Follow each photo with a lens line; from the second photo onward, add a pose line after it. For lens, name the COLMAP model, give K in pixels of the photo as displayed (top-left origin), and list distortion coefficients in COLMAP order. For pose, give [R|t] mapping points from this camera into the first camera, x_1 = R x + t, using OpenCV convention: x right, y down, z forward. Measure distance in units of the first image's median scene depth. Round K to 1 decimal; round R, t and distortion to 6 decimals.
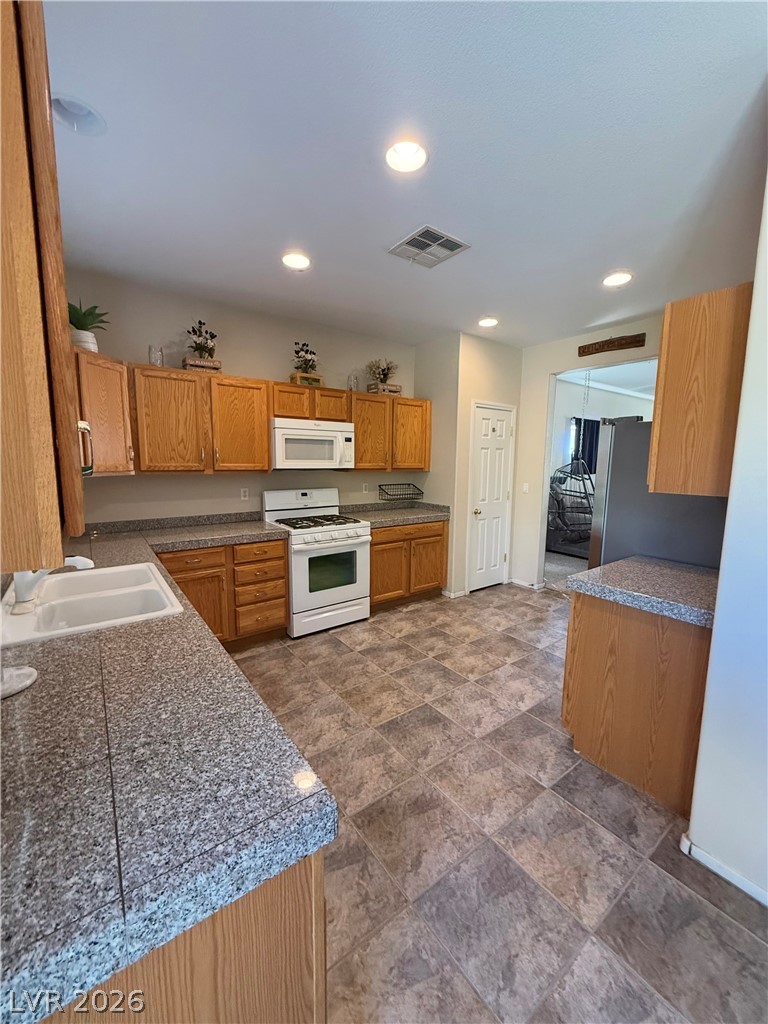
lens RADIAL K [[406.6, 0, 383.7], [0, 406.6, 510.4], [0, 0, 1]] dist [0.000867, -0.000564]
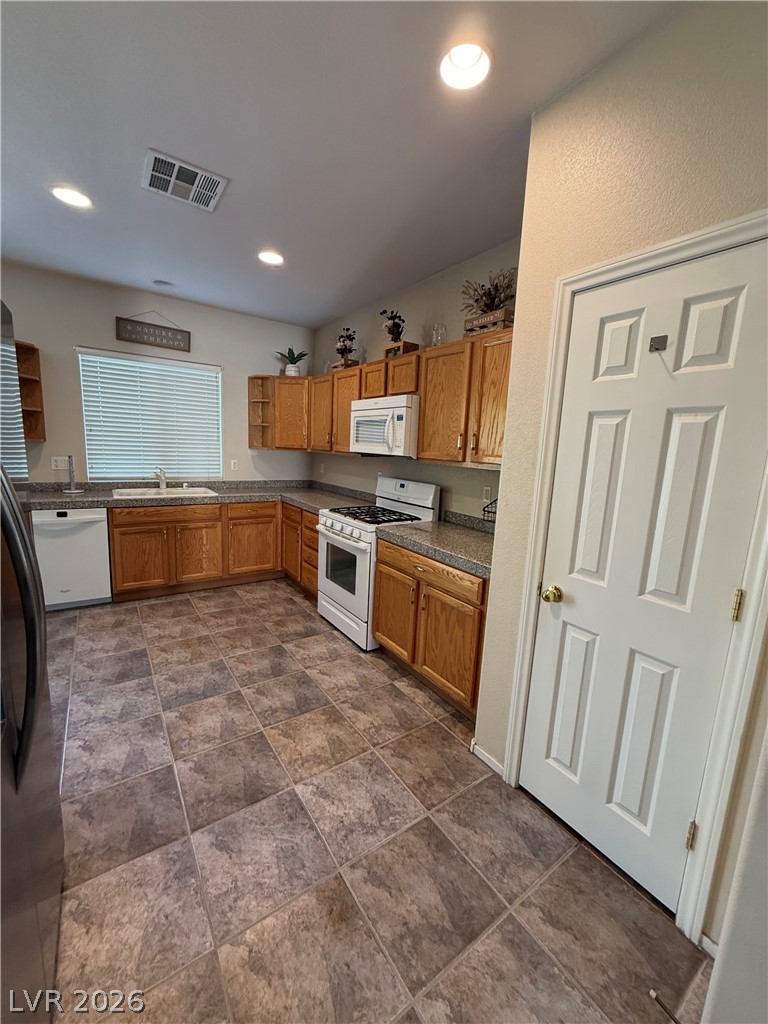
lens RADIAL K [[406.6, 0, 388.1], [0, 406.6, 509.9], [0, 0, 1]] dist [0.000867, -0.000564]
pose [[-0.025143, 0.143747, -0.989295, 0.749006], [-0.177301, 0.973278, 0.145926, -0.123942], [0.983836, 0.179072, 0.001016, 1.099557]]
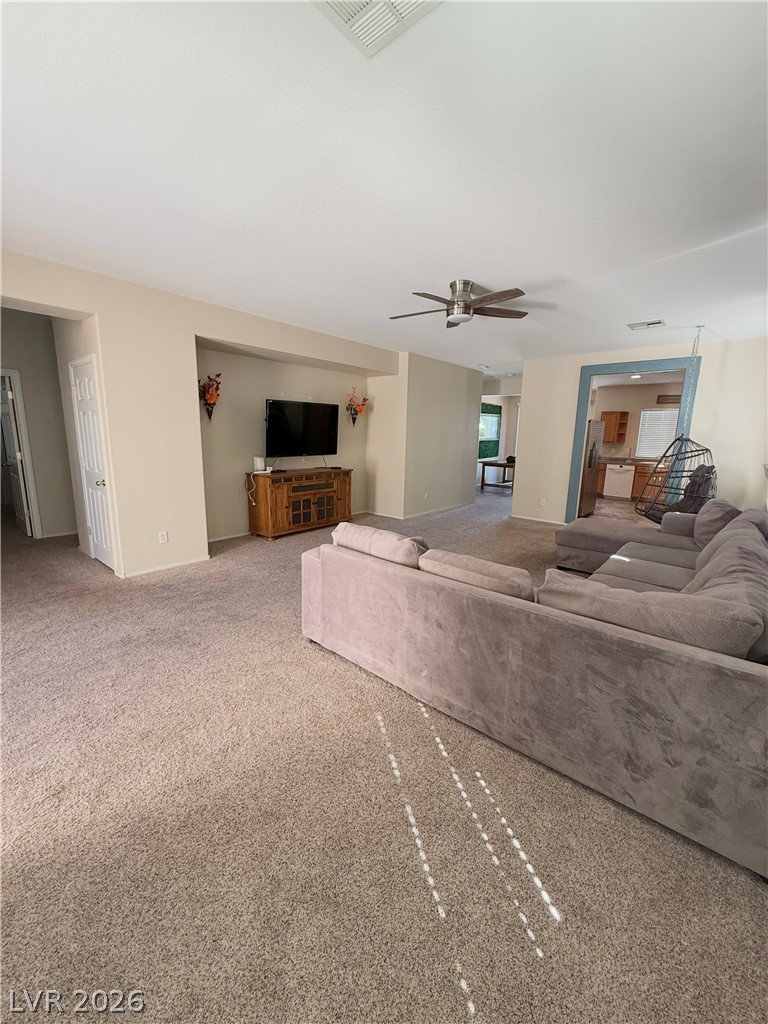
lens RADIAL K [[406.6, 0, 383.8], [0, 406.6, 510.1], [0, 0, 1]] dist [0.000867, -0.000564]
pose [[-0.973379, 0.005056, -0.229146, 2.114294], [-0.066887, 0.949973, 0.305085, -0.313705], [0.219225, 0.312291, -0.924346, 2.725202]]
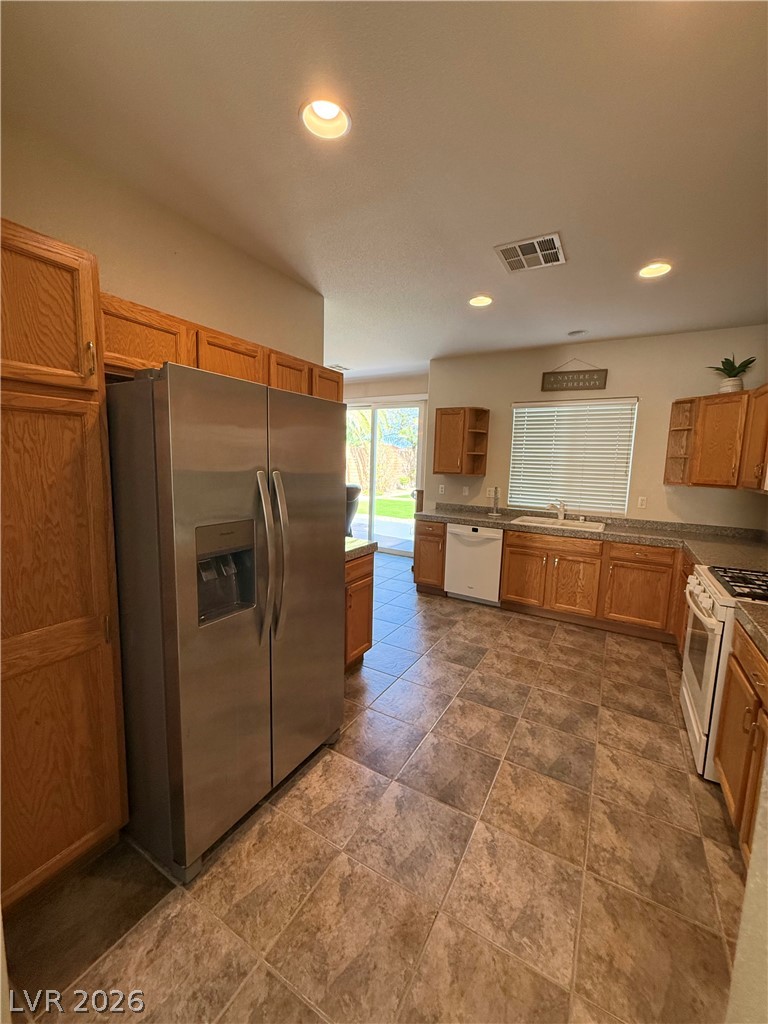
lens RADIAL K [[406.6, 0, 383.0], [0, 406.6, 509.5], [0, 0, 1]] dist [0.000867, -0.000564]
pose [[-0.919354, 0.006737, -0.393374, 0.599673], [-0.091559, 0.968737, 0.230575, -0.168269], [0.382630, 0.247997, -0.889996, 1.354119]]
